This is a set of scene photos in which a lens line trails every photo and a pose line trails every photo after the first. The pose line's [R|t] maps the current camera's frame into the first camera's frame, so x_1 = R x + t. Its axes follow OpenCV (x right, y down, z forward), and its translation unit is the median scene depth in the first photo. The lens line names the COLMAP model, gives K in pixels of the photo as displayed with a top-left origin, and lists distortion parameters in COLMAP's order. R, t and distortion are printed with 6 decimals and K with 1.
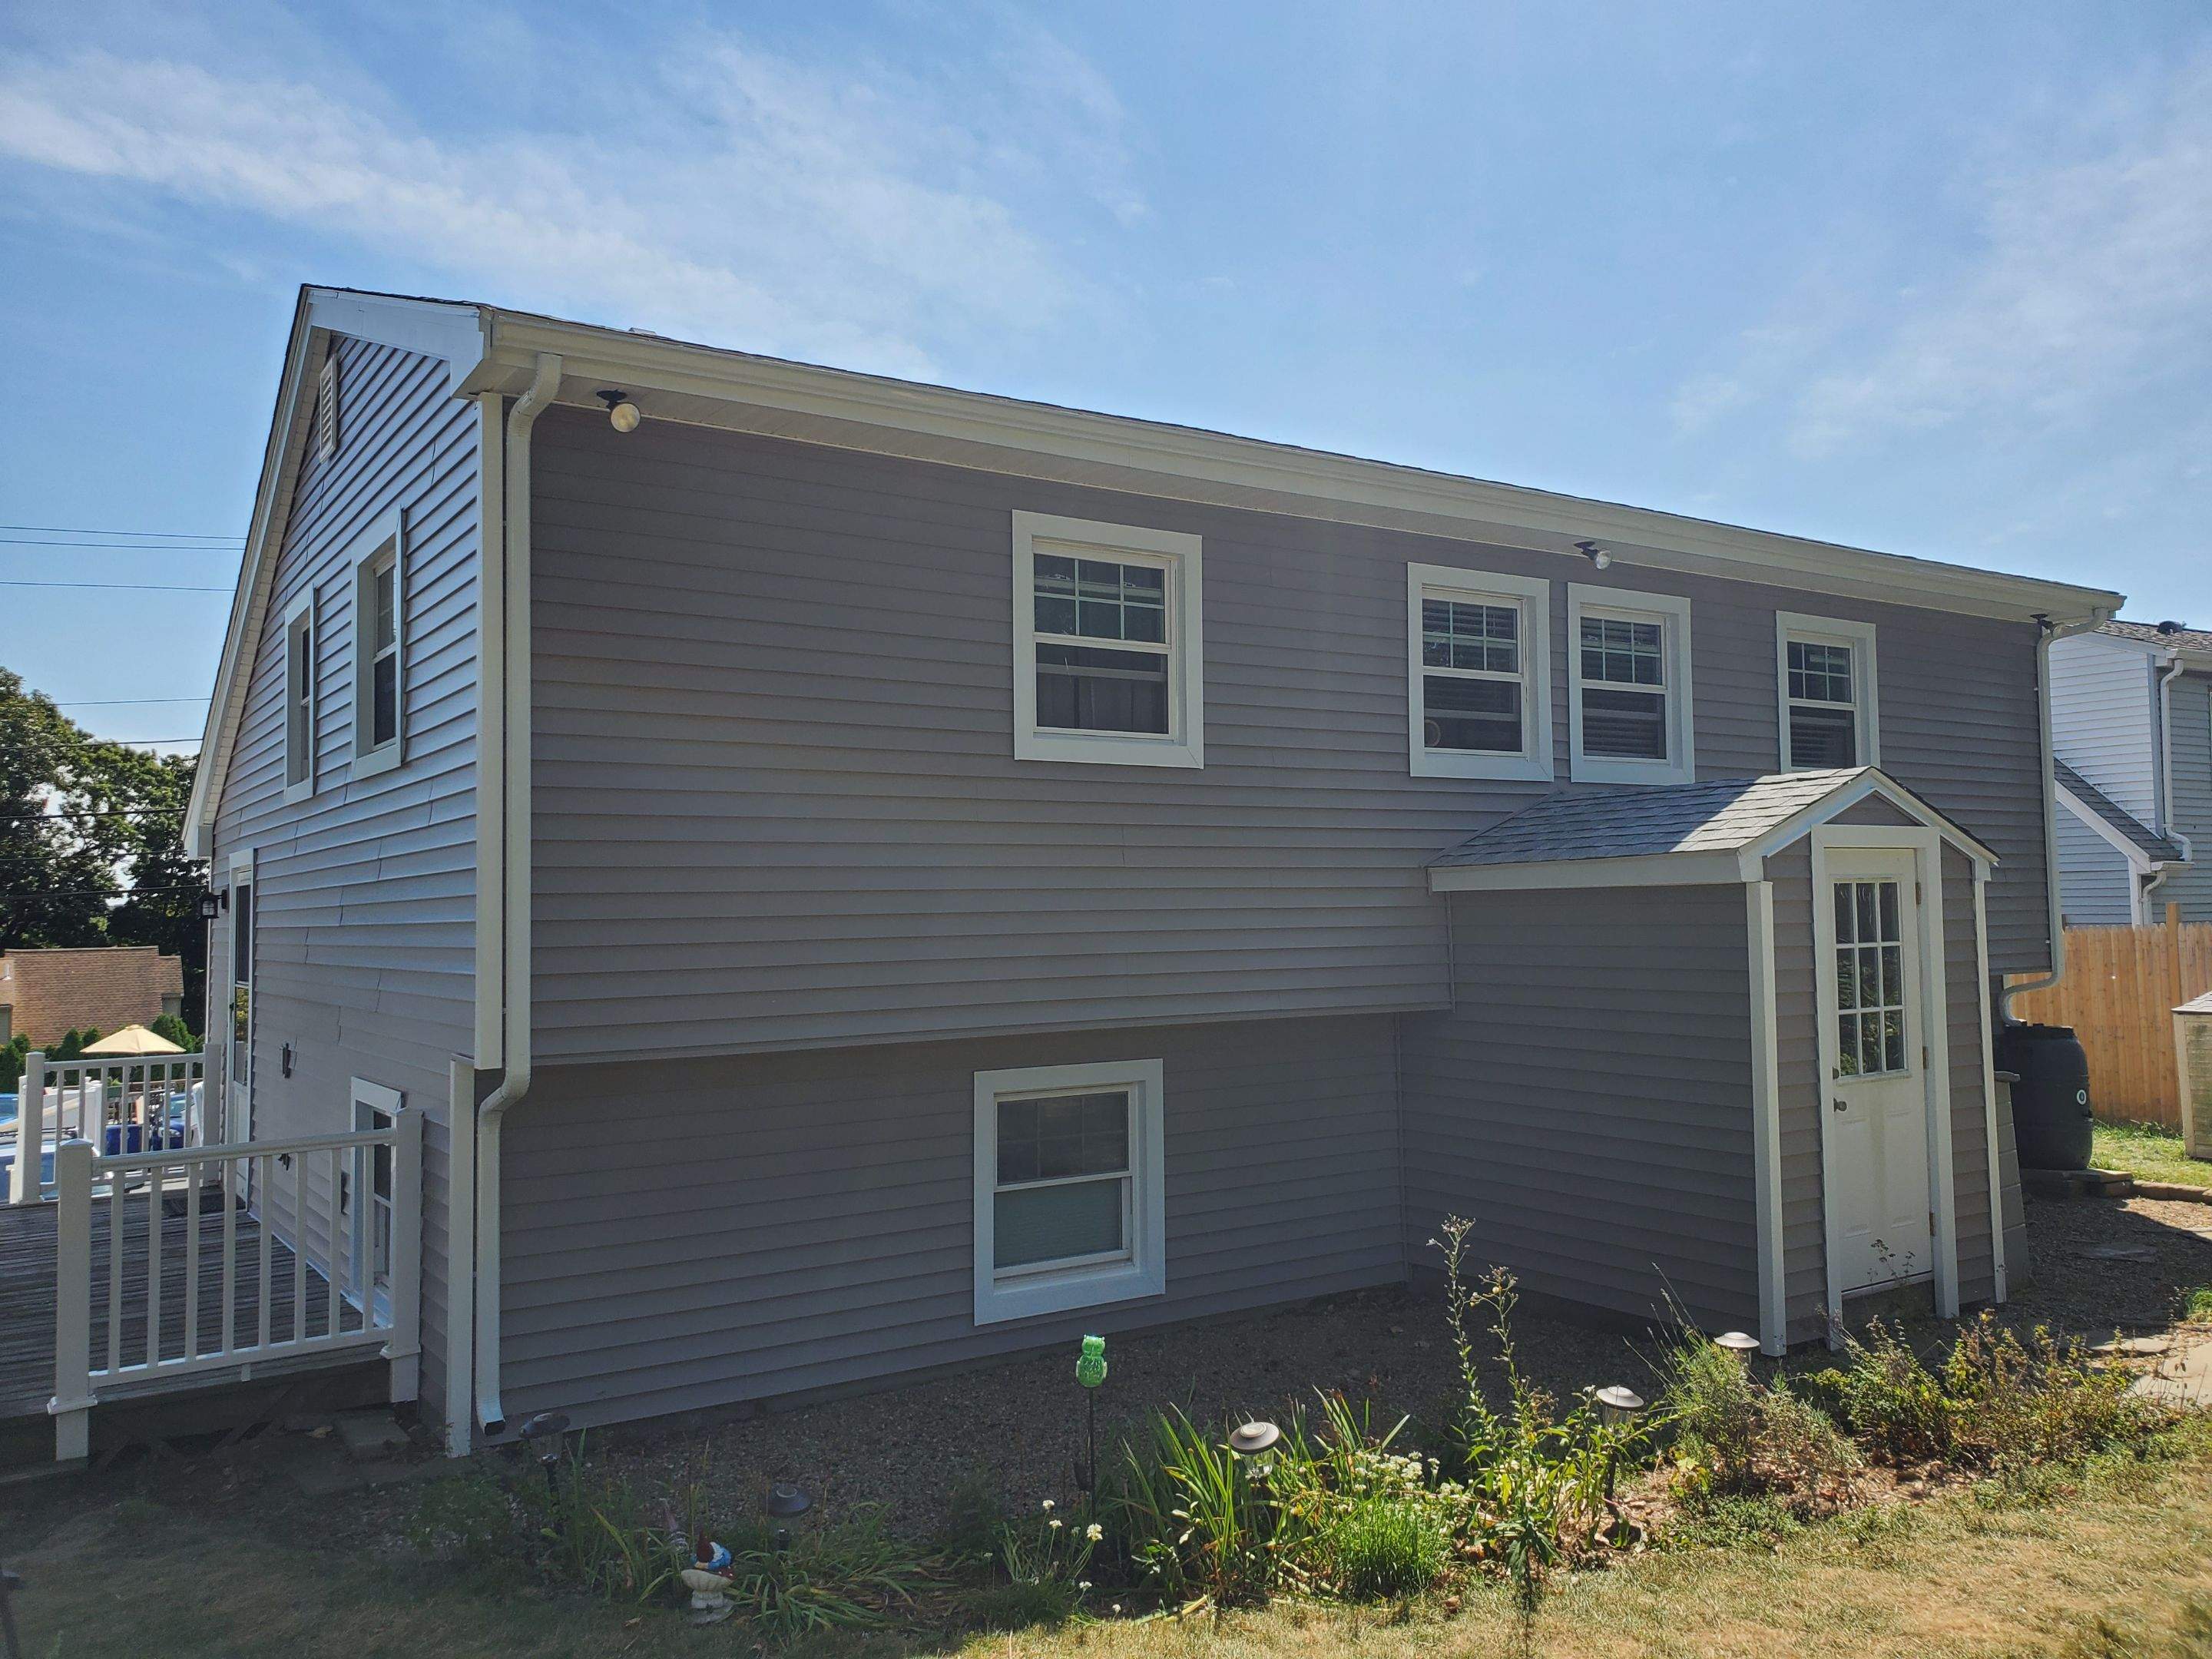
lens RADIAL K [[1718.5, 0, 1108.3], [0, 1718.5, 800.7], [0, 0, 1]] dist [0.033146, -0.011561]
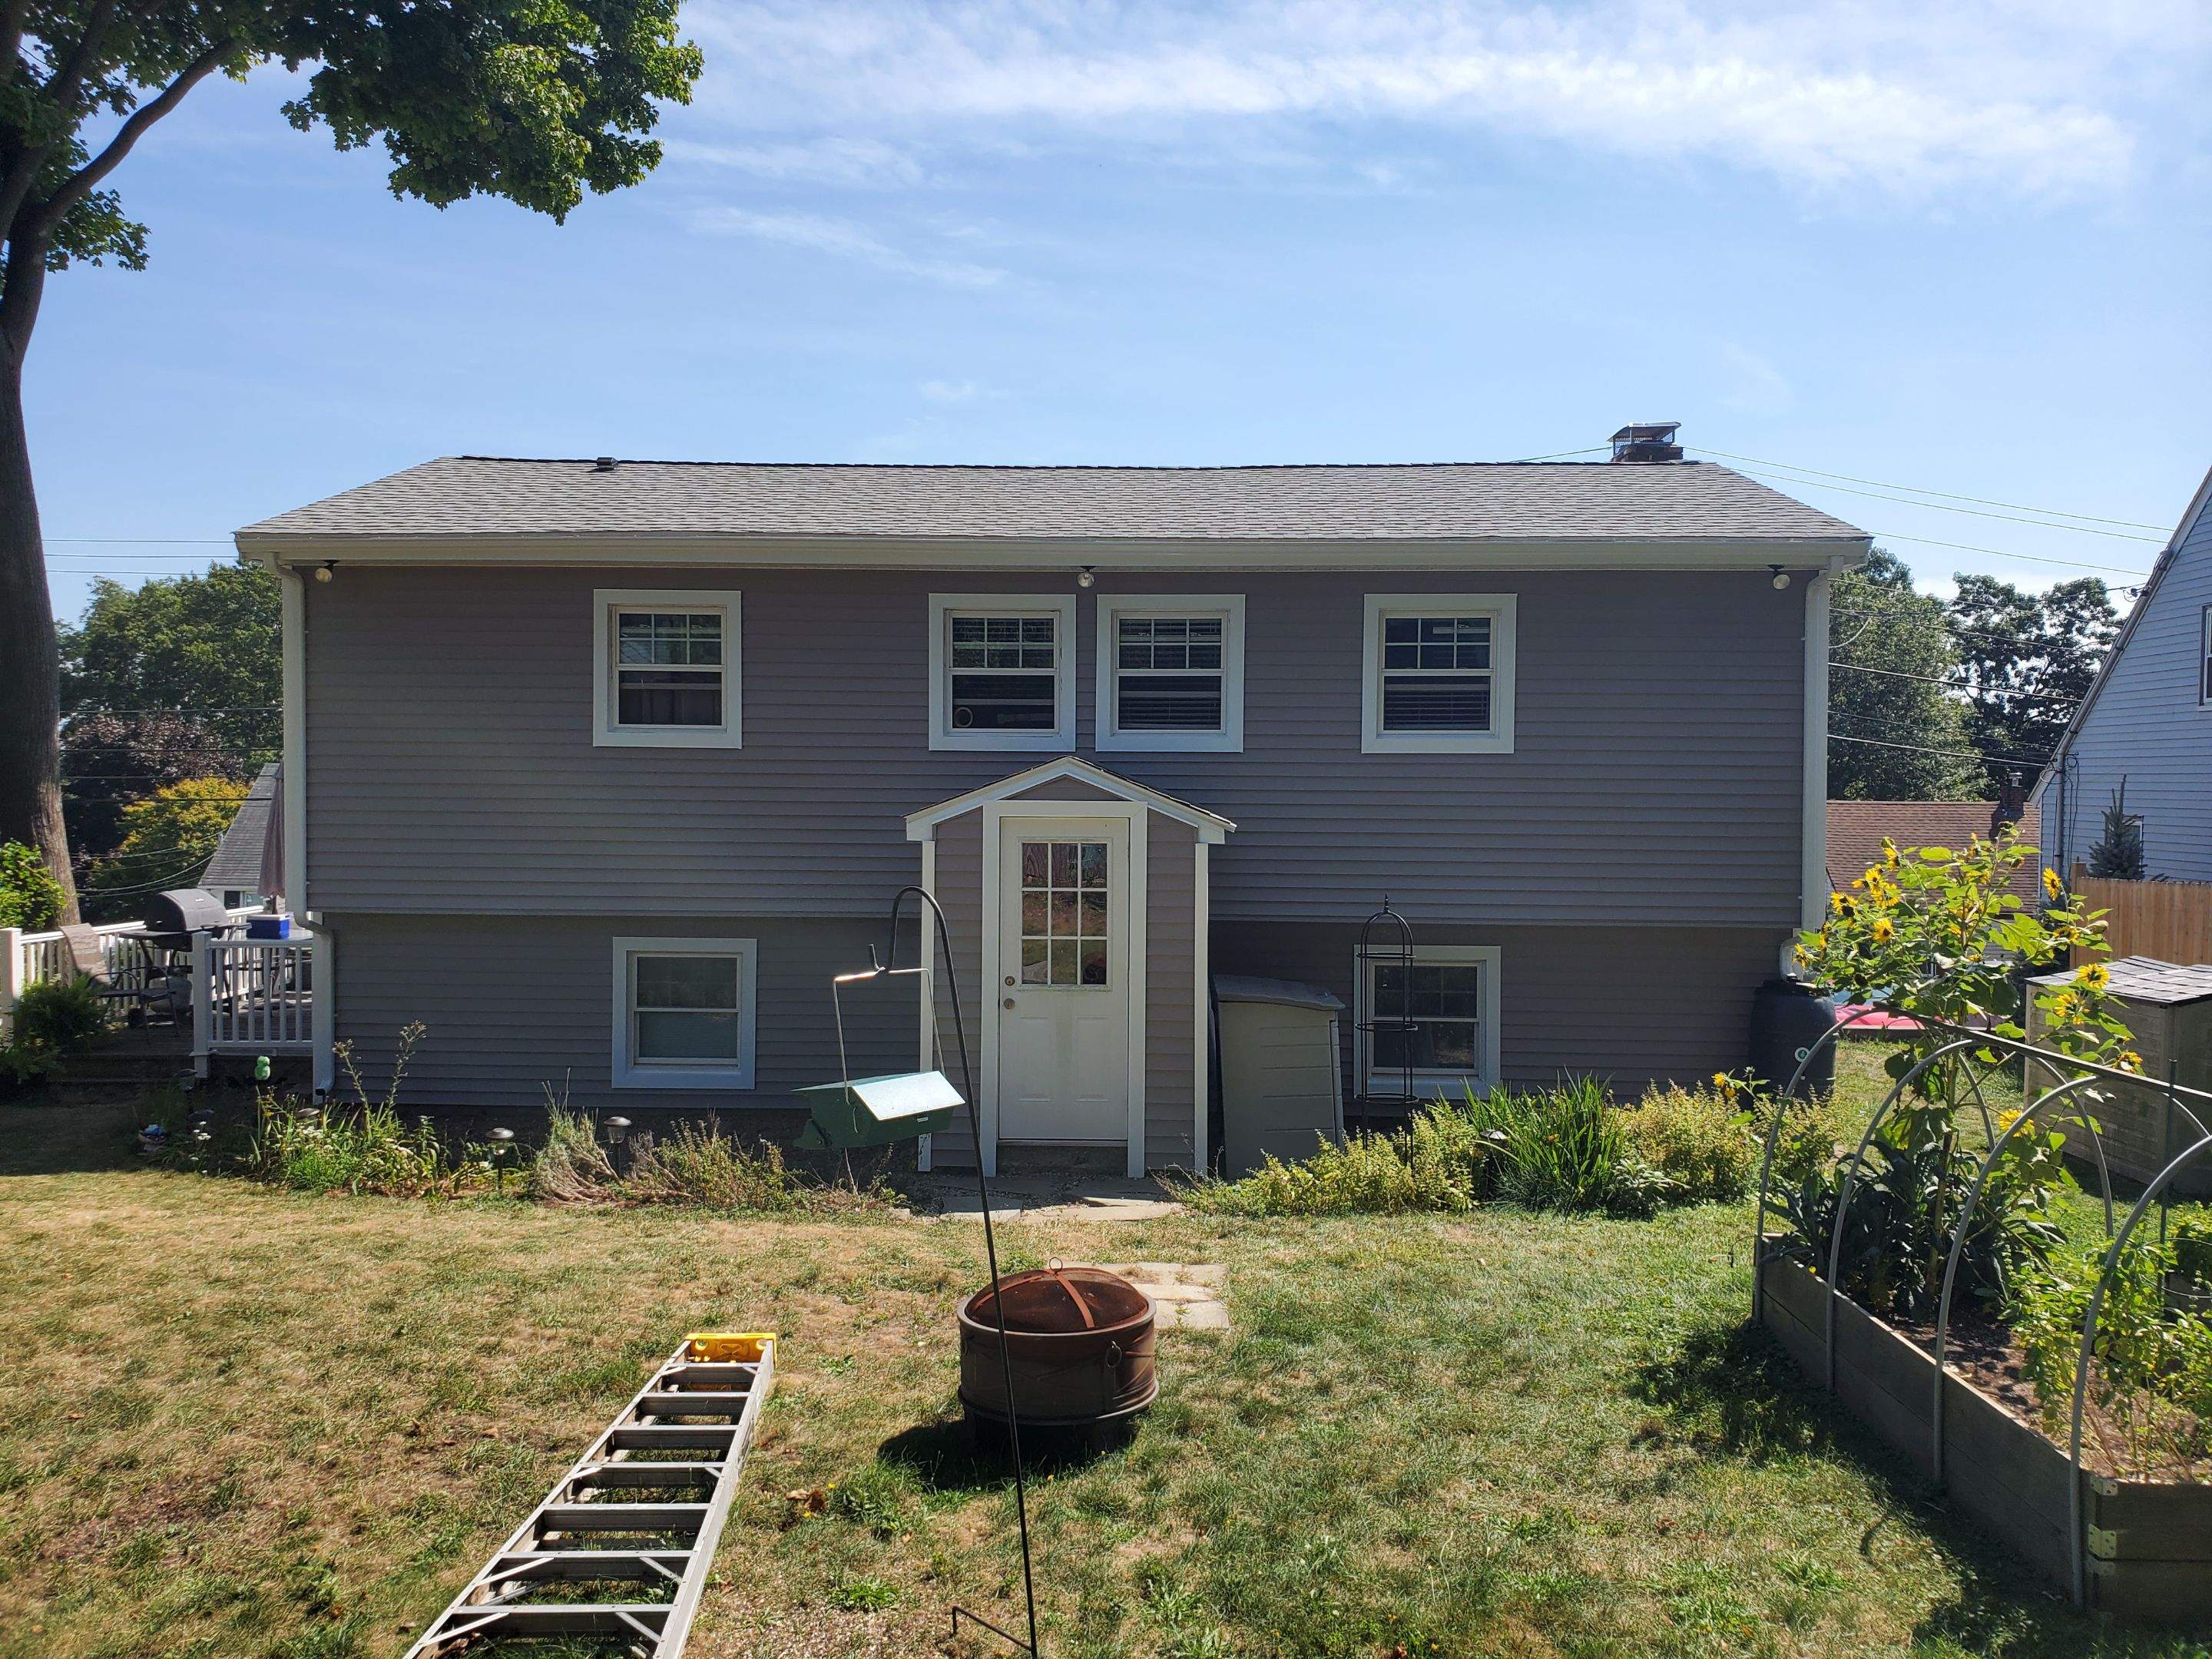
lens RADIAL K [[1718.5, 0, 1109.2], [0, 1718.5, 848.1], [0, 0, 1]] dist [0.033146, -0.011561]
pose [[0.816067, 0.044038, -0.576277, 1.078674], [0.015410, 0.995080, 0.097864, -0.068078], [0.577751, -0.088744, 0.811374, -0.039699]]
